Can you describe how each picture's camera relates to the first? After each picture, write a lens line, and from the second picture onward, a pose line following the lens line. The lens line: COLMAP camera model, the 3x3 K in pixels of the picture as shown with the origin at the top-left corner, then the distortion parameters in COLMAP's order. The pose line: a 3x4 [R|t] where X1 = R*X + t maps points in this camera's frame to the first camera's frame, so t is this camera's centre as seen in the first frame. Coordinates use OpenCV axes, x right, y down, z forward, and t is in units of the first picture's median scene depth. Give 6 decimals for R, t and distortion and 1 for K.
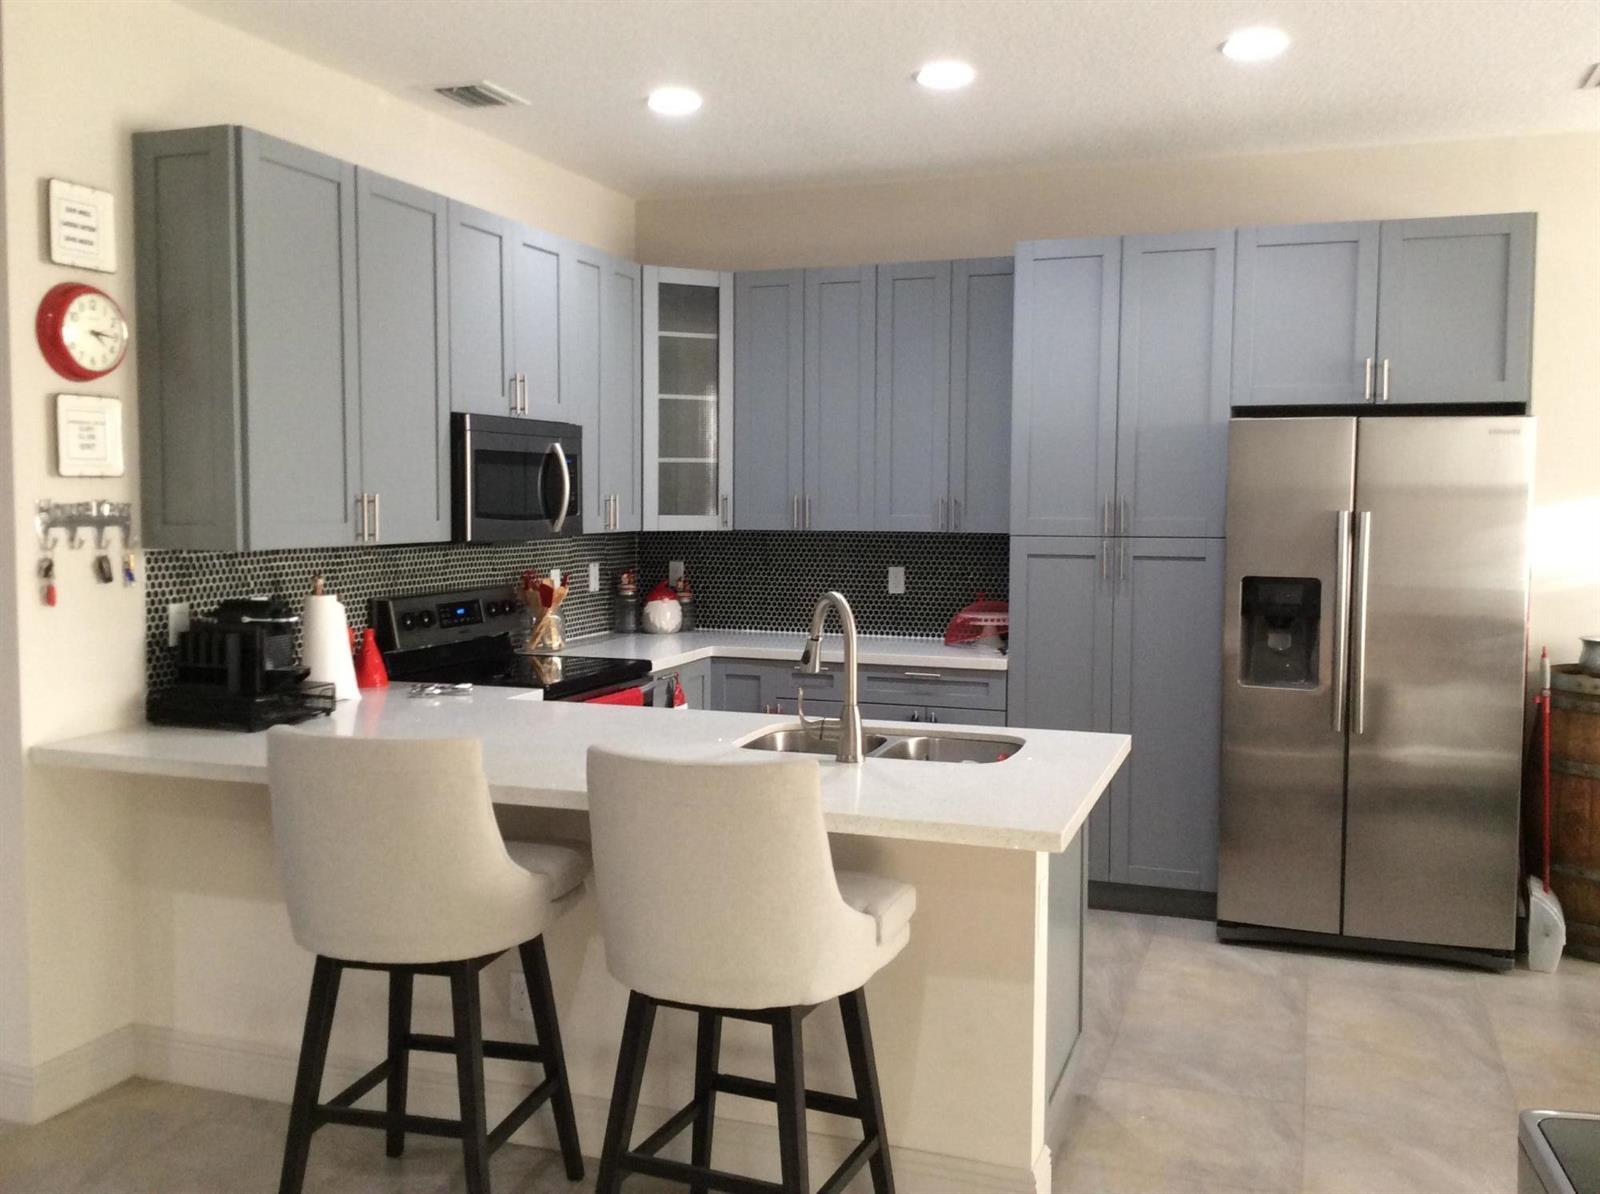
lens RADIAL K [[1461.9, 0, 798.5], [0, 1461.9, 593.2], [0, 0, 1]] dist [-0.016680, 0.000000]
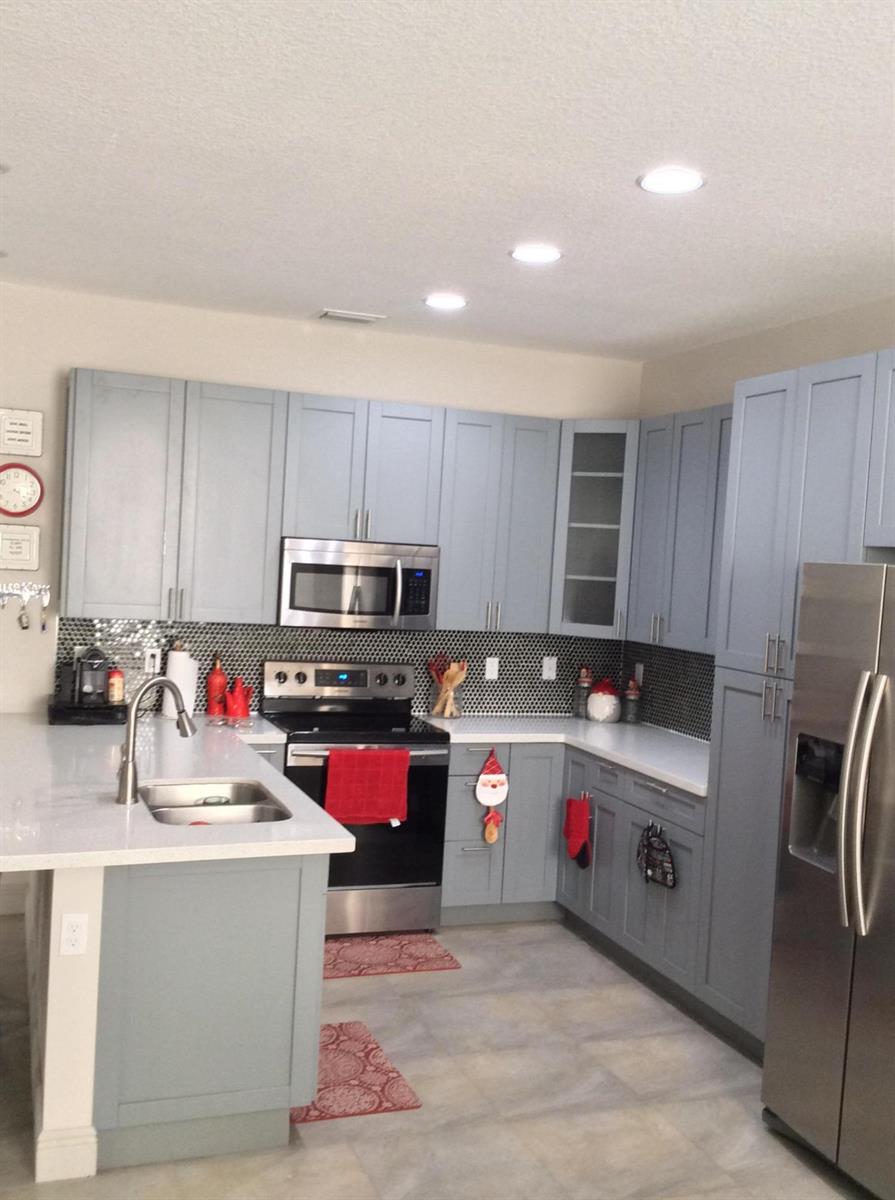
lens RADIAL K [[1201.6, 0, 446.8], [0, 1201.6, 602.9], [0, 0, 1]] dist [0.006873, 0.000000]
pose [[0.633178, 0.063478, -0.771399, 0.758703], [-0.105531, 0.994404, -0.004793, -0.066830], [0.766778, 0.084441, 0.636334, 0.352739]]
